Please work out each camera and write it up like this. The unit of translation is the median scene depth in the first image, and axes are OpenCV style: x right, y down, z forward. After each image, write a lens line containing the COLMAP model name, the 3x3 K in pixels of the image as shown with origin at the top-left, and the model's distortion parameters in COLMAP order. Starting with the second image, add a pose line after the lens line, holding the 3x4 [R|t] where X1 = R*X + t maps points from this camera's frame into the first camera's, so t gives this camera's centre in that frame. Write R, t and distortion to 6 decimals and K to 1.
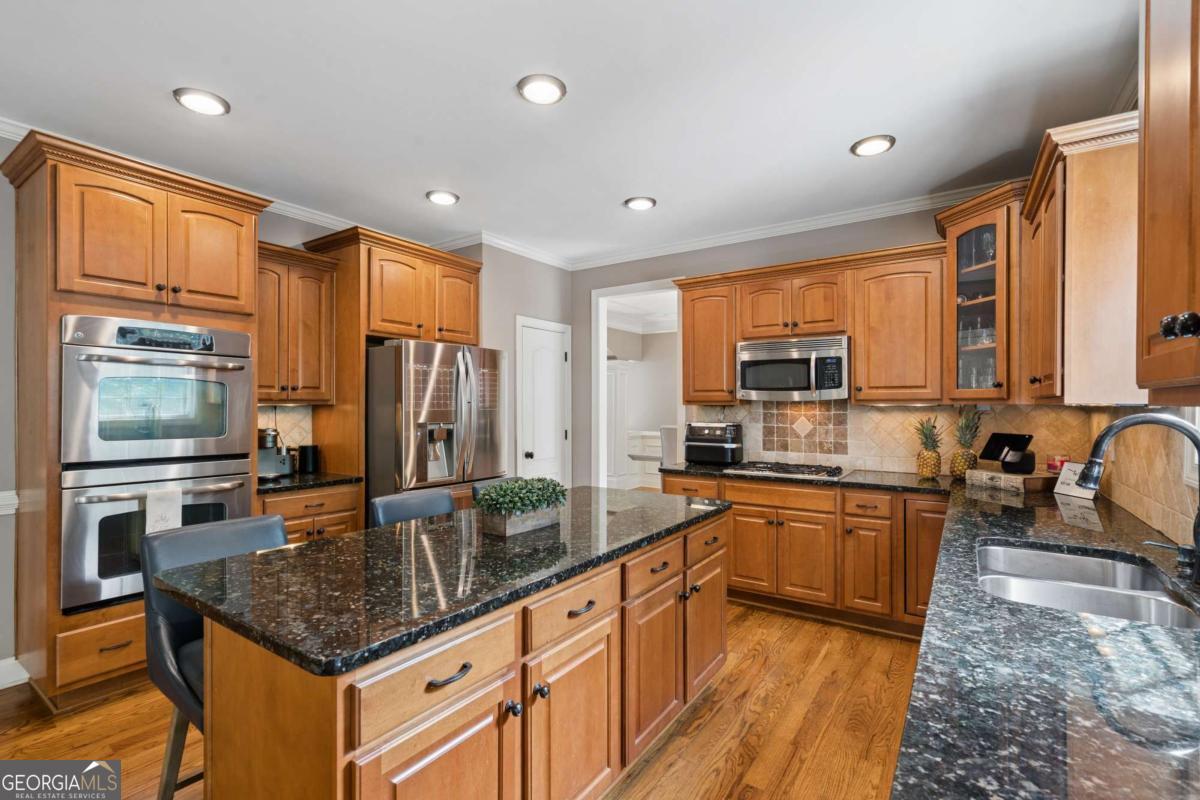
lens RADIAL K [[549.3, 0, 599.9], [0, 549.3, 399.4], [0, 0, 1]] dist [-0.003578, -0.000599]
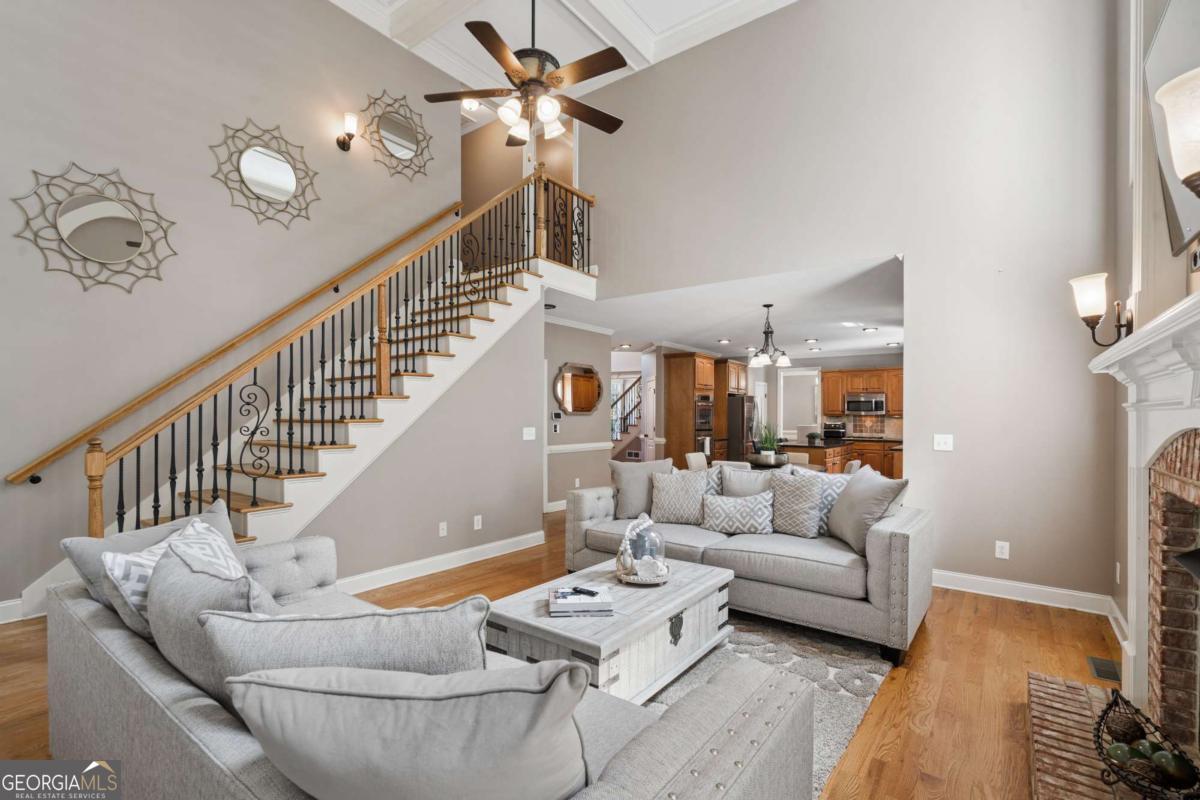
lens RADIAL K [[549.3, 0, 597.9], [0, 549.3, 409.8], [0, 0, 1]] dist [-0.003578, -0.000599]
pose [[0.998793, 0.007605, -0.048532, -0.897021], [-0.007652, 0.999970, -0.000783, -0.010460], [0.048525, 0.001154, 0.998821, -1.914818]]
